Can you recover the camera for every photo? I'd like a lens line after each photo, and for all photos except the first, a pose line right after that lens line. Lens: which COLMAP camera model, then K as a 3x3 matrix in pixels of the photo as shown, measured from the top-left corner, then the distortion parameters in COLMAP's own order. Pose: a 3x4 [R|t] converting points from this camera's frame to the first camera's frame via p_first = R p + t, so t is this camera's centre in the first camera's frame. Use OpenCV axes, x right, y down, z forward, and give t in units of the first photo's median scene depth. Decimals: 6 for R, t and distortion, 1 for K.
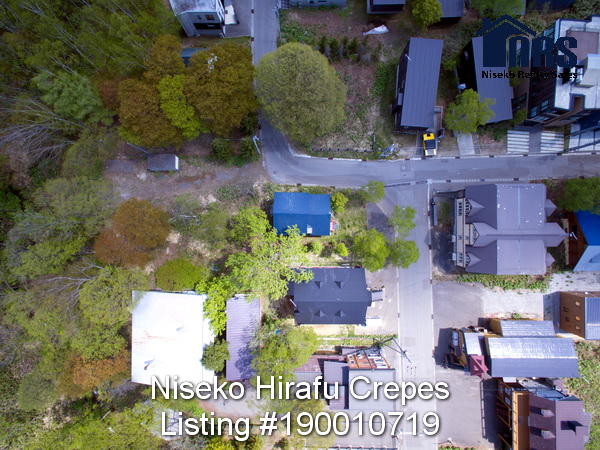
lens RADIAL K [[349.0, 0, 301.1], [0, 349.0, 222.8], [0, 0, 1]] dist [-0.002473, 0.003193]
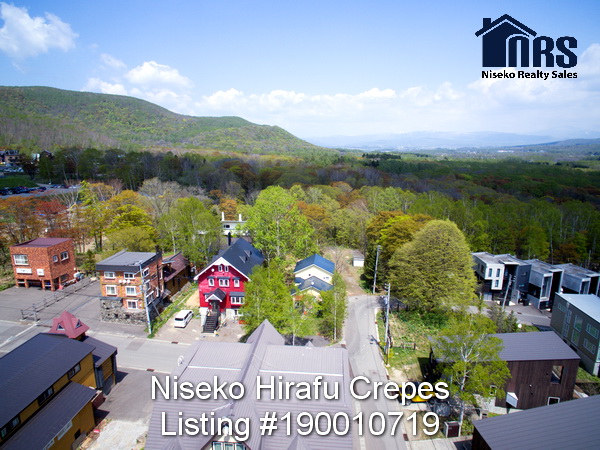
lens RADIAL K [[349.0, 0, 301.0], [0, 349.0, 223.2], [0, 0, 1]] dist [-0.002473, 0.003193]
pose [[-0.089367, 0.224846, -0.970288, 0.954118], [-0.995978, -0.013924, 0.088507, -0.074085], [0.006390, 0.974295, 0.225186, 0.592709]]
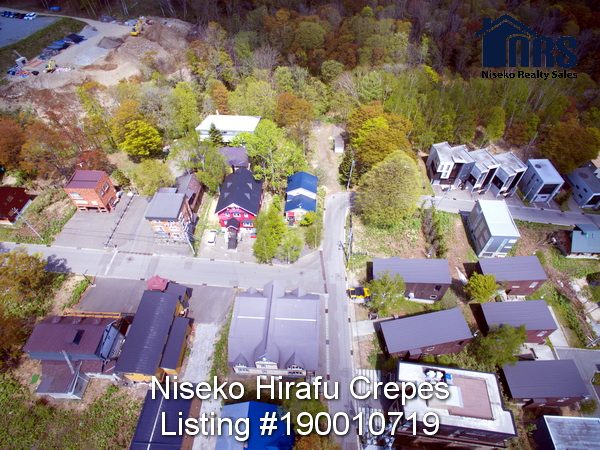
lens RADIAL K [[349.0, 0, 300.0], [0, 349.0, 223.4], [0, 0, 1]] dist [-0.002473, 0.003193]
pose [[-0.052057, 0.766268, -0.640409, 0.948129], [-0.998543, -0.030822, 0.044289, -0.081650], [0.014199, 0.641781, 0.766756, 0.020474]]
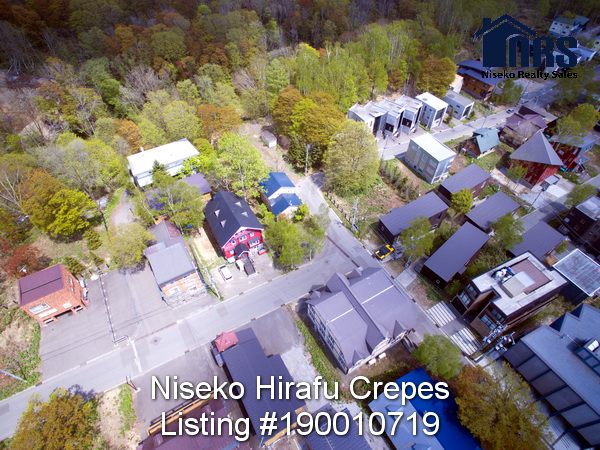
lens RADIAL K [[349.0, 0, 301.2], [0, 349.0, 224.8], [0, 0, 1]] dist [-0.002473, 0.003193]
pose [[0.504225, 0.668674, -0.546472, 0.841658], [-0.863547, 0.395291, -0.313101, 0.367110], [0.006653, 0.629778, 0.776747, 0.026115]]
